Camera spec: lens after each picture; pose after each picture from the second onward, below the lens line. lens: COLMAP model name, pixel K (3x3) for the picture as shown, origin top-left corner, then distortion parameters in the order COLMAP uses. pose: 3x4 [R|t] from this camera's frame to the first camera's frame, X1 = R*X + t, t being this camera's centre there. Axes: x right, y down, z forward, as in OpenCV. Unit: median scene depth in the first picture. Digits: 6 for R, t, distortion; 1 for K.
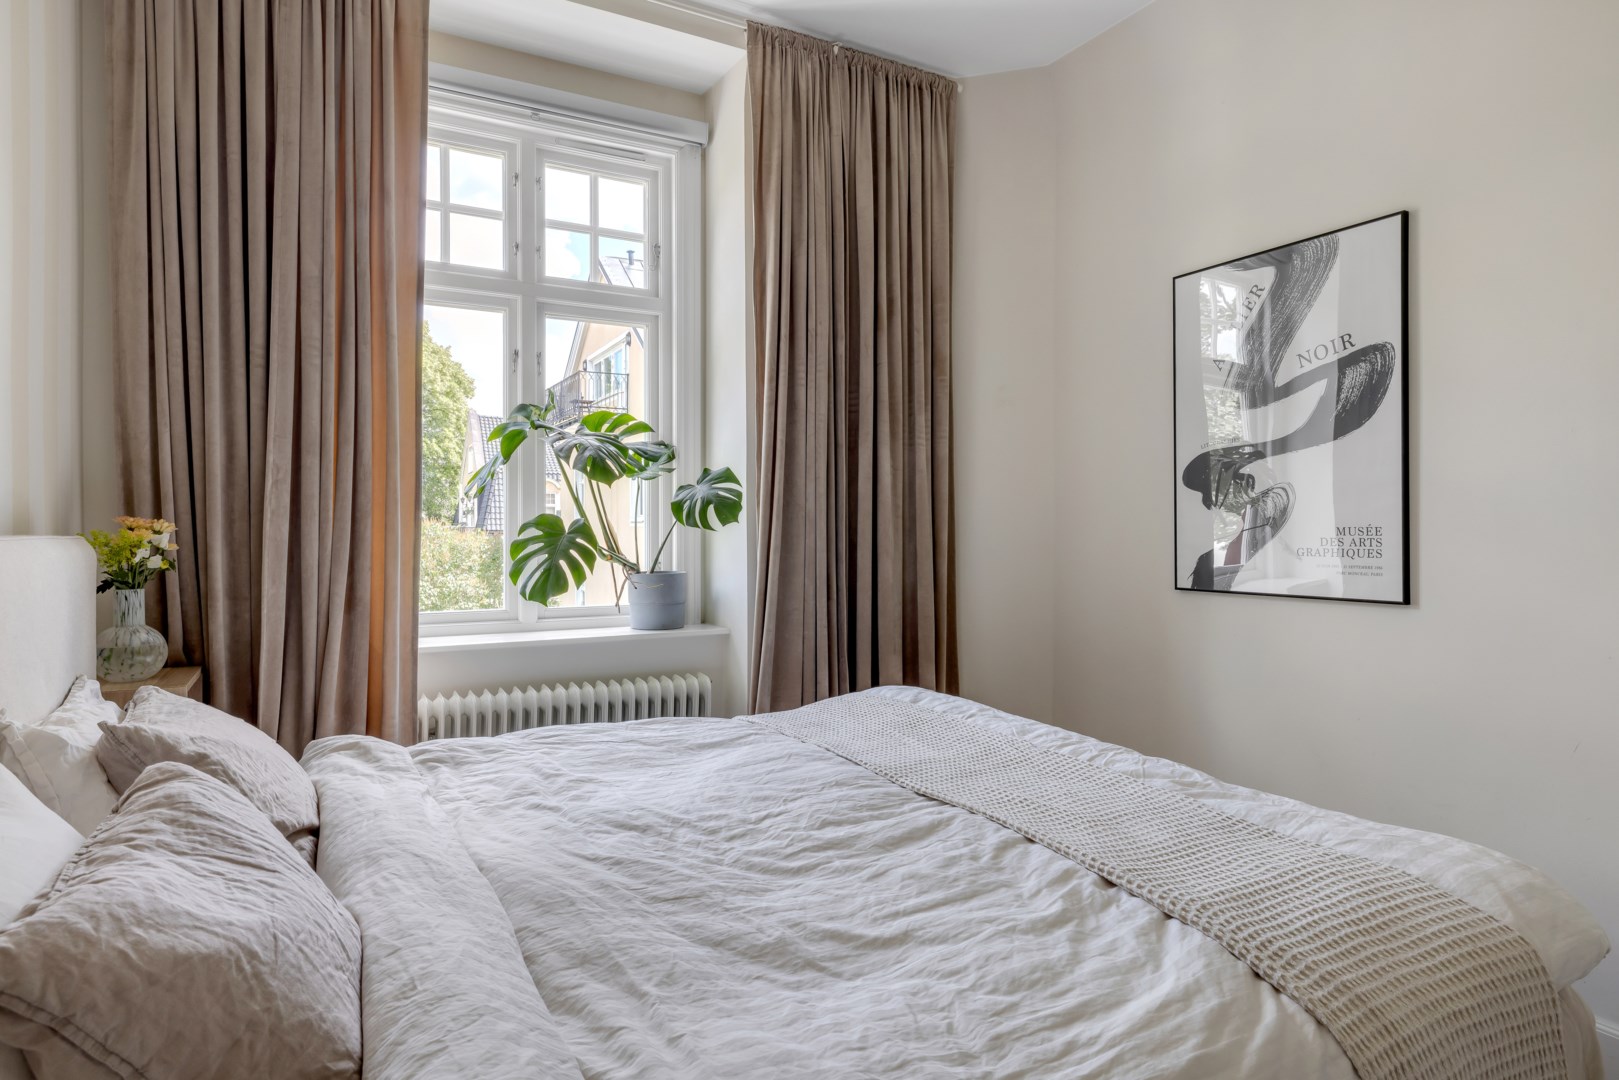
lens RADIAL K [[926.9, 0, 802.6], [0, 926.9, 531.1], [0, 0, 1]] dist [0.003469, 0.000650]
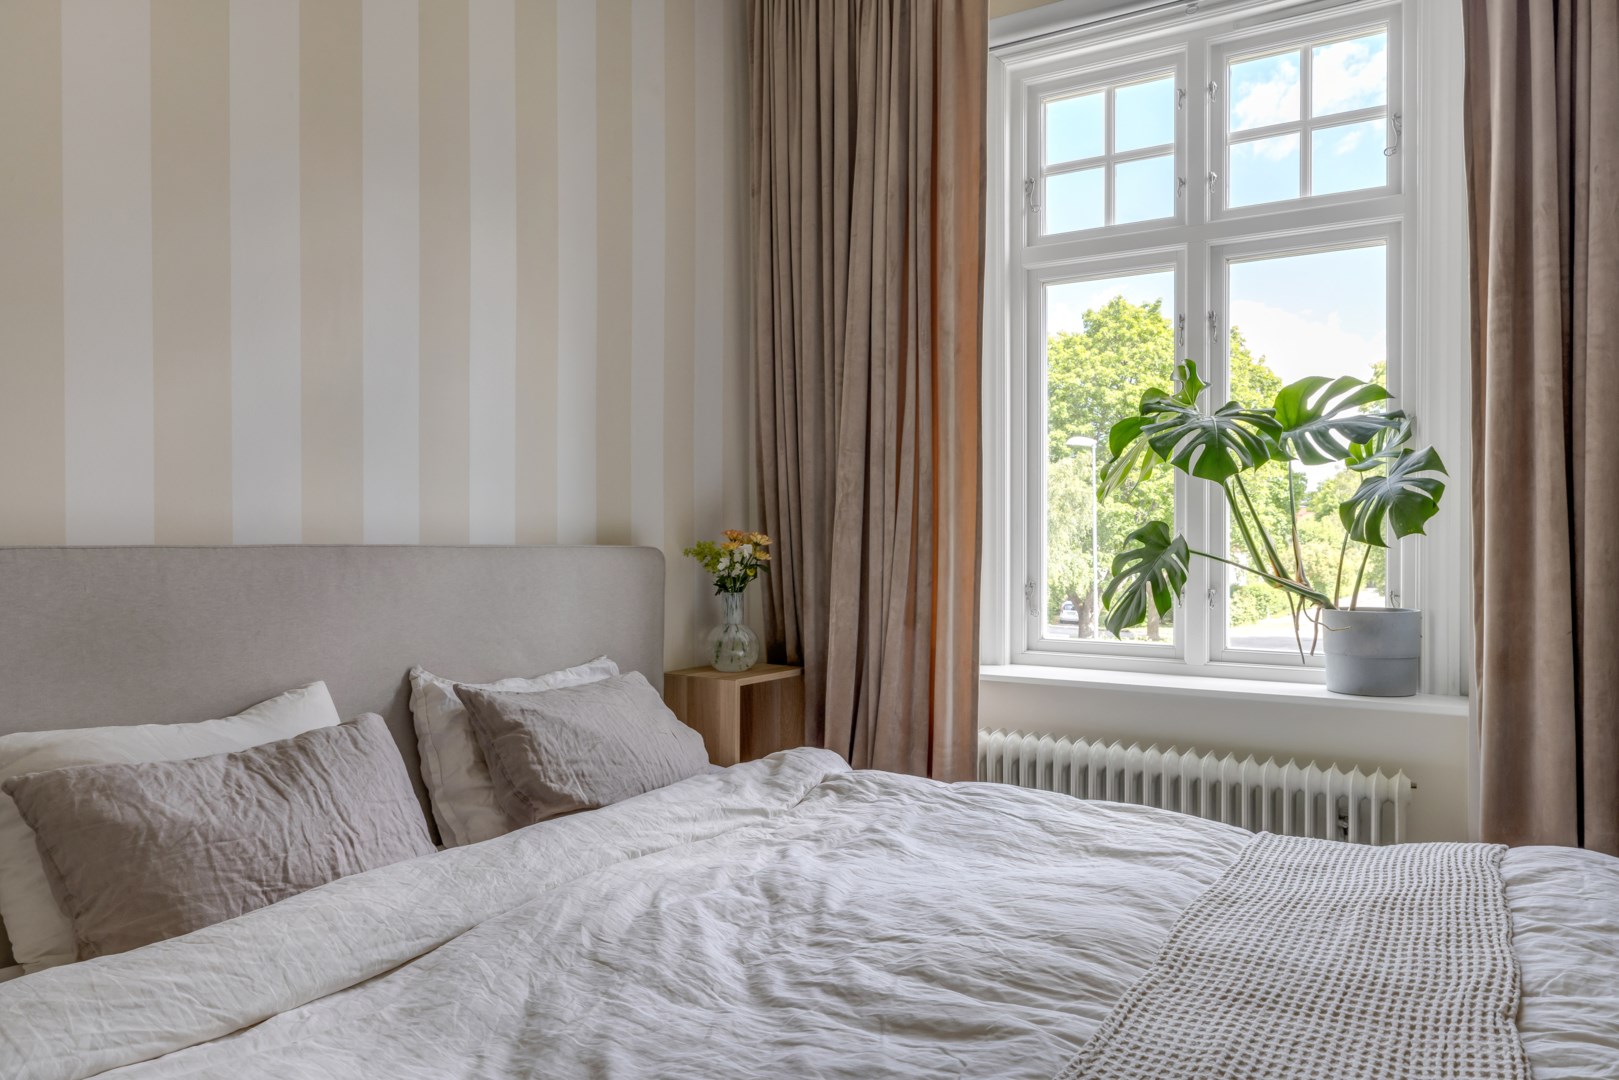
lens RADIAL K [[1109.7, 0, 802.9], [0, 1109.7, 537.1], [0, 0, 1]] dist [0.008236, -0.005997]
pose [[0.488875, -0.001044, -0.872353, 0.437436], [-0.007523, 0.999957, -0.005412, 0.000286], [0.872322, 0.009209, 0.488846, 0.328619]]
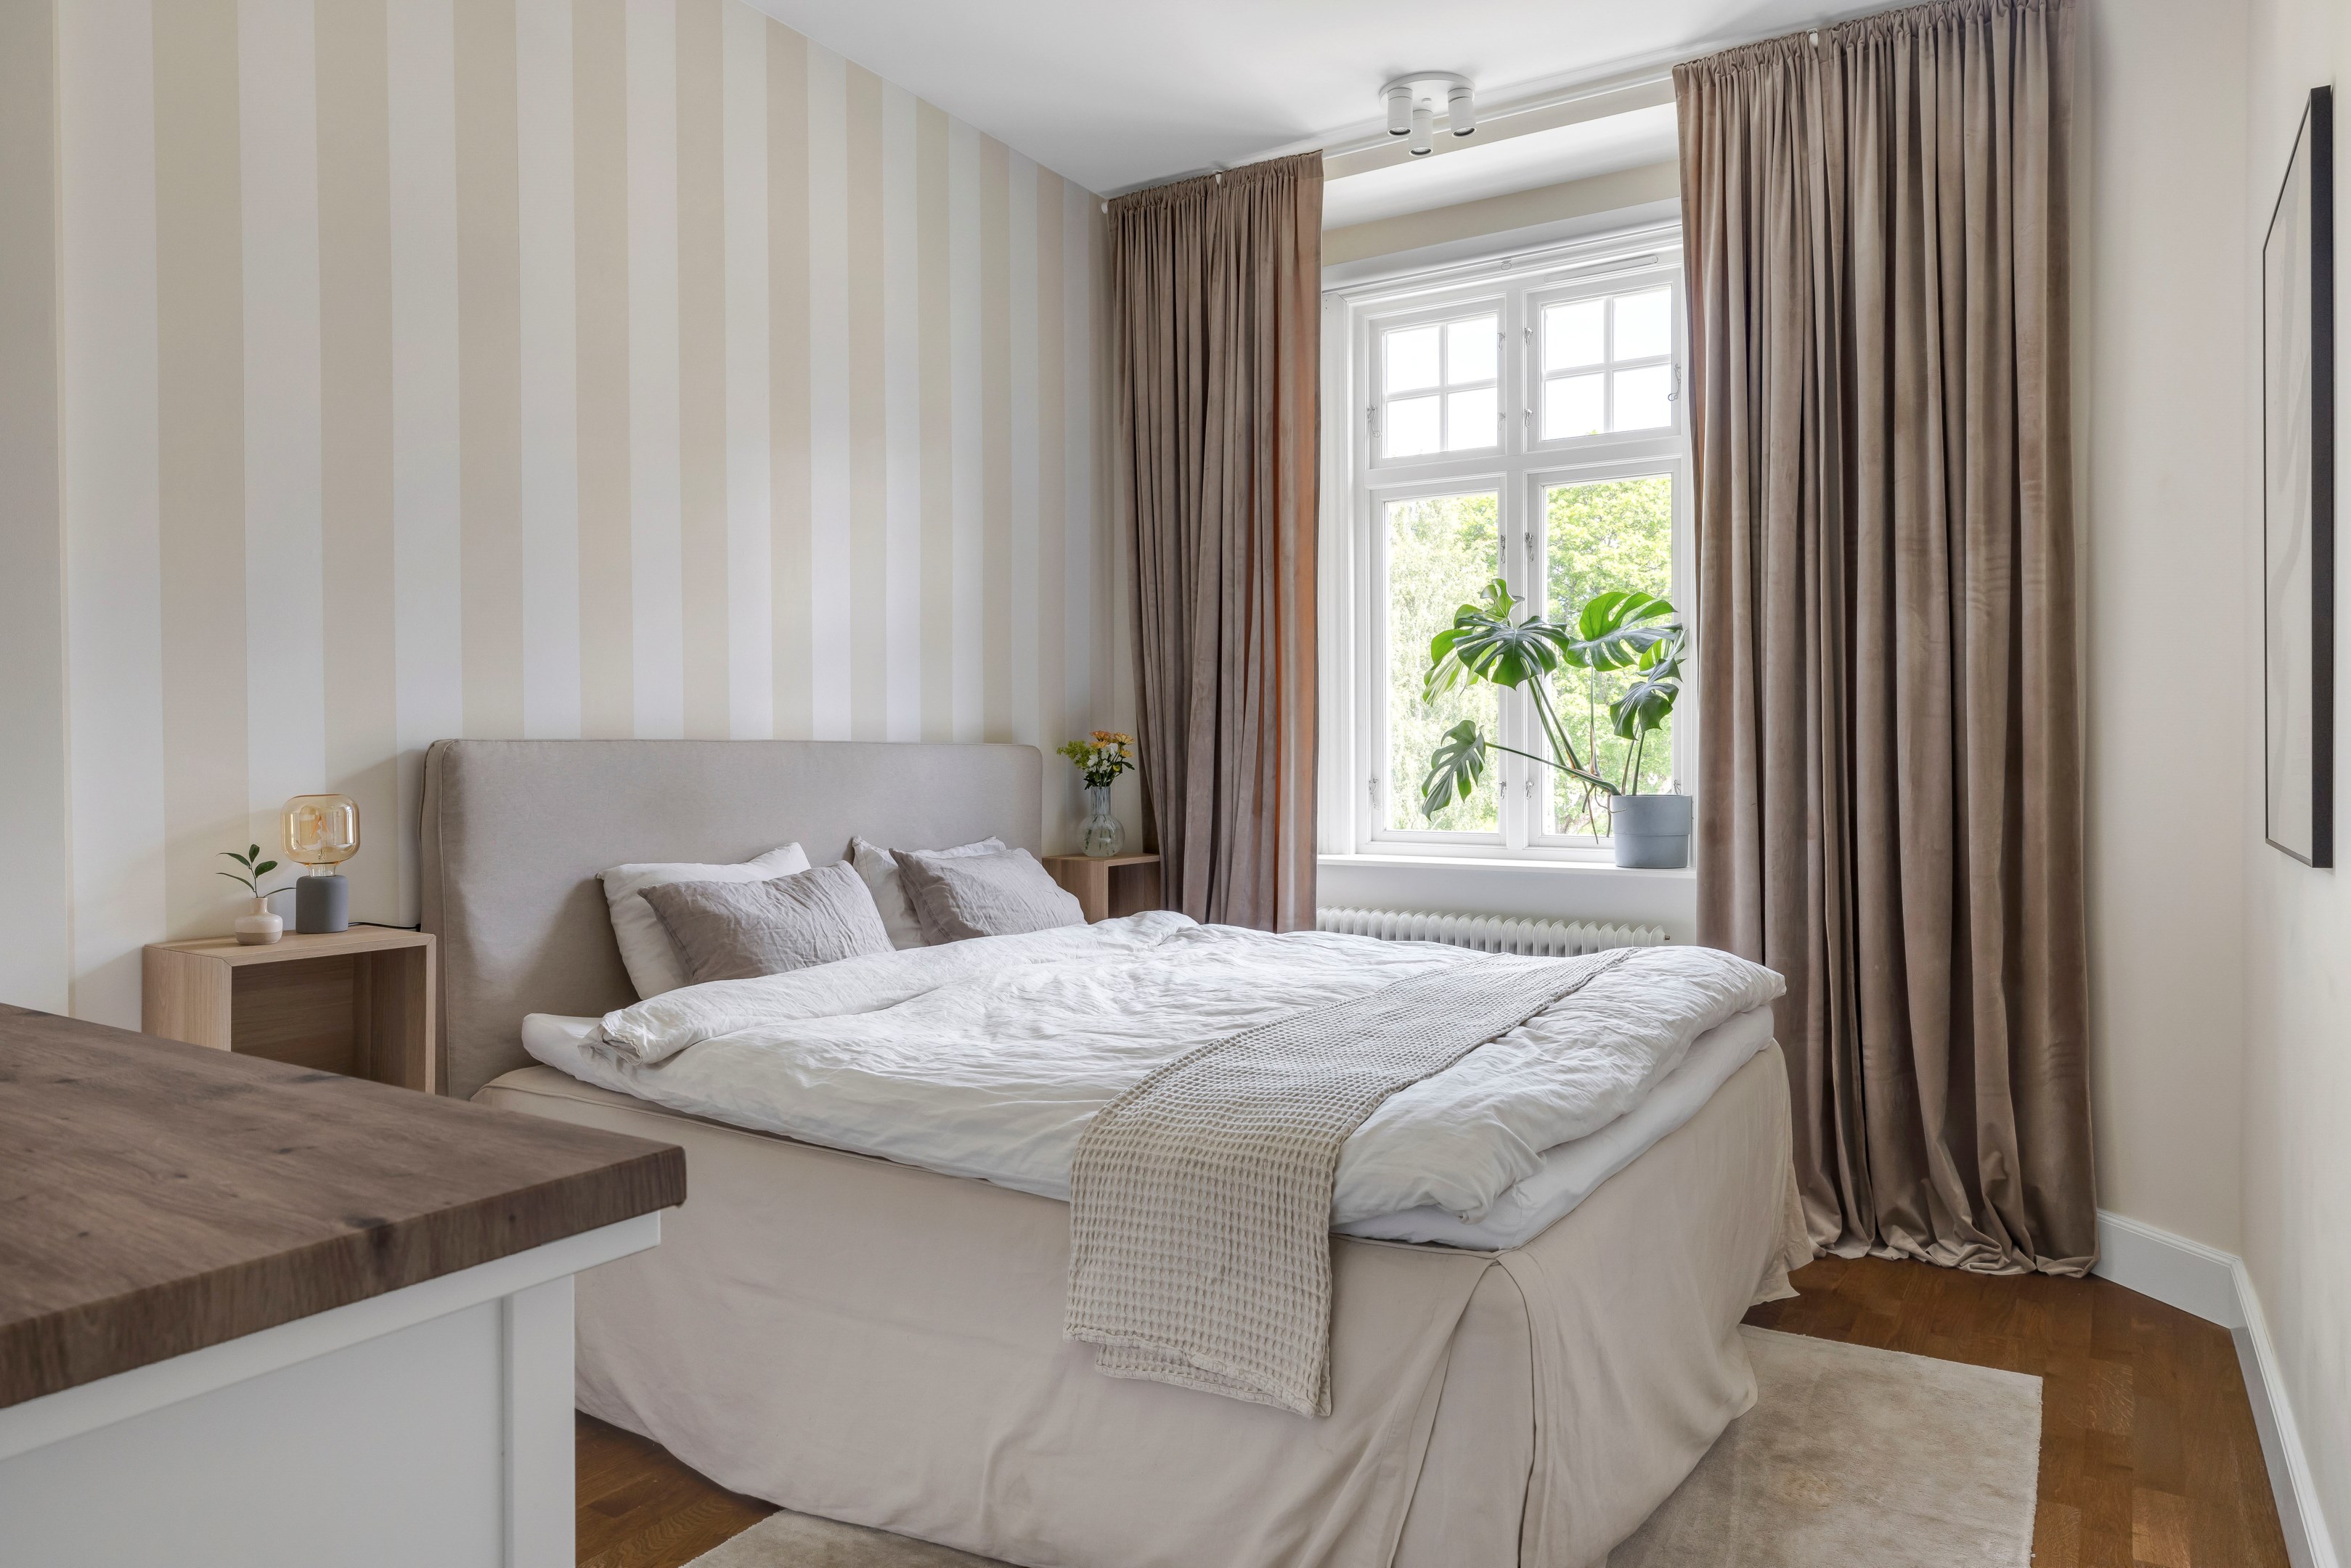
lens RADIAL K [[1507.5, 0, 1172.3], [0, 1507.5, 769.9], [0, 0, 1]] dist [-0.003656, -0.000117]
pose [[0.484619, 0.007061, -0.874697, 0.968975], [-0.002613, 0.999975, 0.006624, 0.020820], [0.874721, -0.000924, 0.484625, 0.052985]]
